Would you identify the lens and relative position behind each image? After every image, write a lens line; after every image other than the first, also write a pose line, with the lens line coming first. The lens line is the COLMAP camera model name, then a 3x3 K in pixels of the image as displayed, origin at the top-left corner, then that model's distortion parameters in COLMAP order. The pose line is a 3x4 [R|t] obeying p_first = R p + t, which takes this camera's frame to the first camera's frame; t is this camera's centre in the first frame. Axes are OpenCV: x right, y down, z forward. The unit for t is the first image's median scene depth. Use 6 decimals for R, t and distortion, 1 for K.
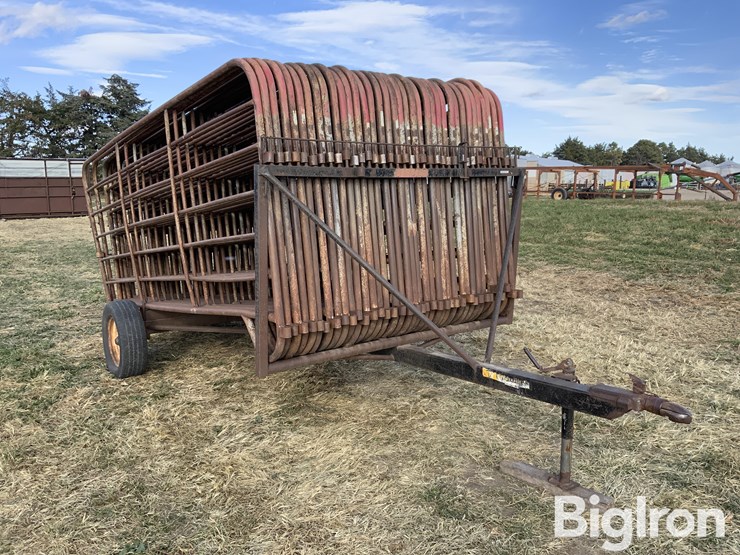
lens RADIAL K [[605.4, 0, 370.0], [0, 605.4, 277.5], [0, 0, 1]] dist [0.064342, -0.105625]
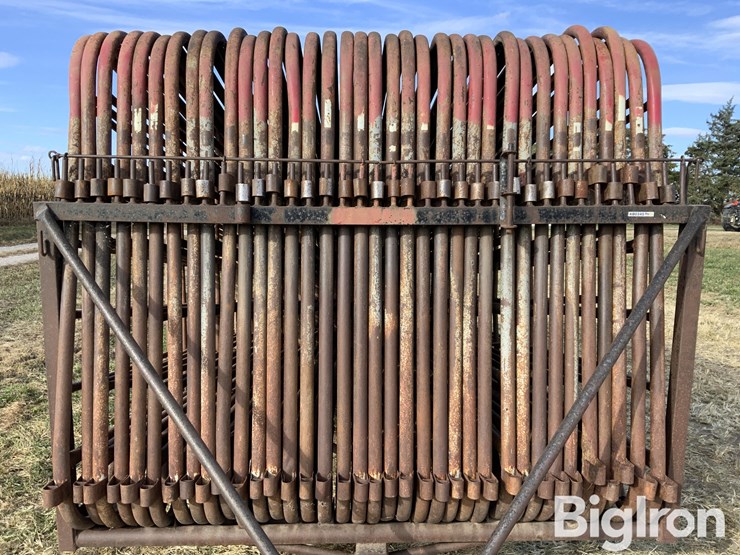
lens RADIAL K [[605.4, 0, 370.0], [0, 605.4, 277.5], [0, 0, 1]] dist [0.064342, -0.105625]
pose [[0.823163, 0.073624, -0.563012, 0.320935], [-0.097902, 0.995111, -0.013011, -0.103965], [0.559302, 0.065830, 0.826346, 0.531281]]
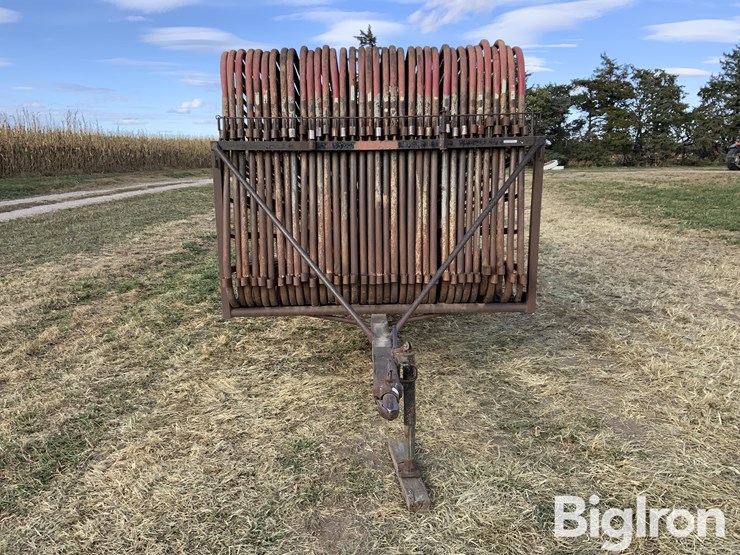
lens RADIAL K [[605.4, 0, 370.0], [0, 605.4, 277.5], [0, 0, 1]] dist [0.064342, -0.105625]
pose [[0.810213, 0.108604, -0.575986, 0.605882], [-0.082226, 0.994027, 0.071763, -0.022306], [0.580339, -0.010782, 0.814304, 0.150501]]
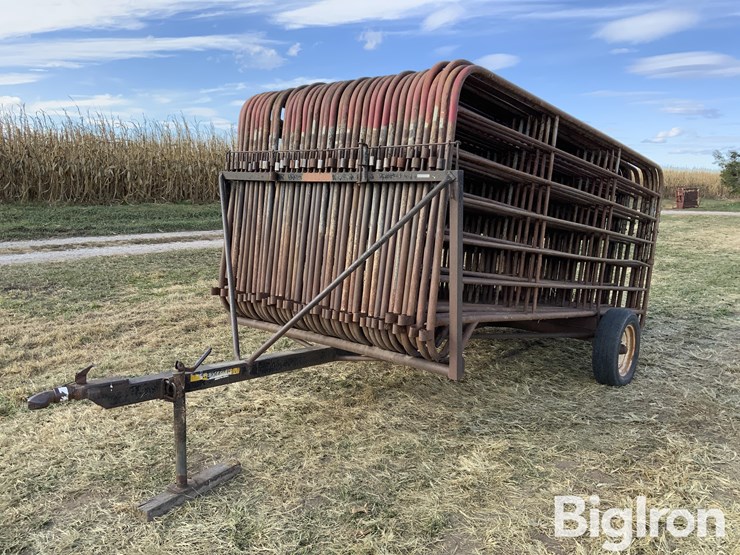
lens RADIAL K [[605.4, 0, 370.0], [0, 605.4, 277.5], [0, 0, 1]] dist [0.064342, -0.105625]
pose [[0.223195, 0.154174, -0.962504, 1.001039], [-0.169527, 0.978505, 0.117425, -0.128663], [0.959919, 0.136961, 0.244534, 0.778490]]
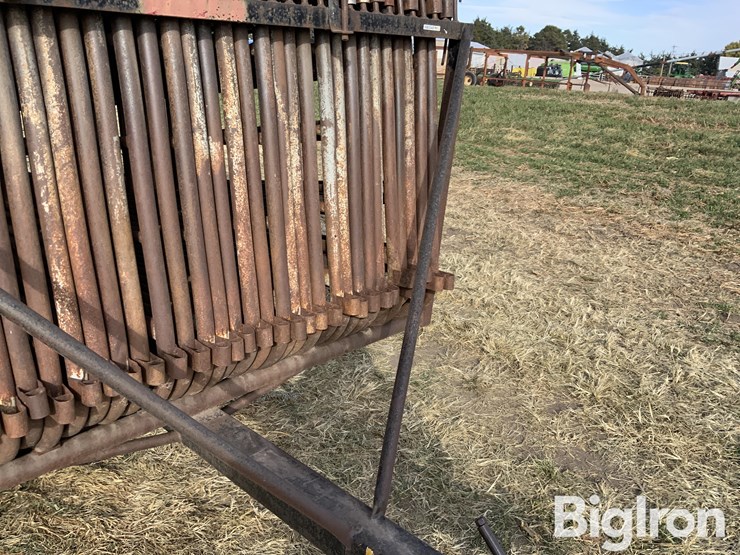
lens RADIAL K [[605.4, 0, 370.0], [0, 605.4, 277.5], [0, 0, 1]] dist [0.064342, -0.105625]
pose [[0.987109, -0.001569, 0.160041, 0.102446], [-0.028759, 0.981937, 0.187010, -0.074214], [-0.157444, -0.189202, 0.969234, 0.534230]]
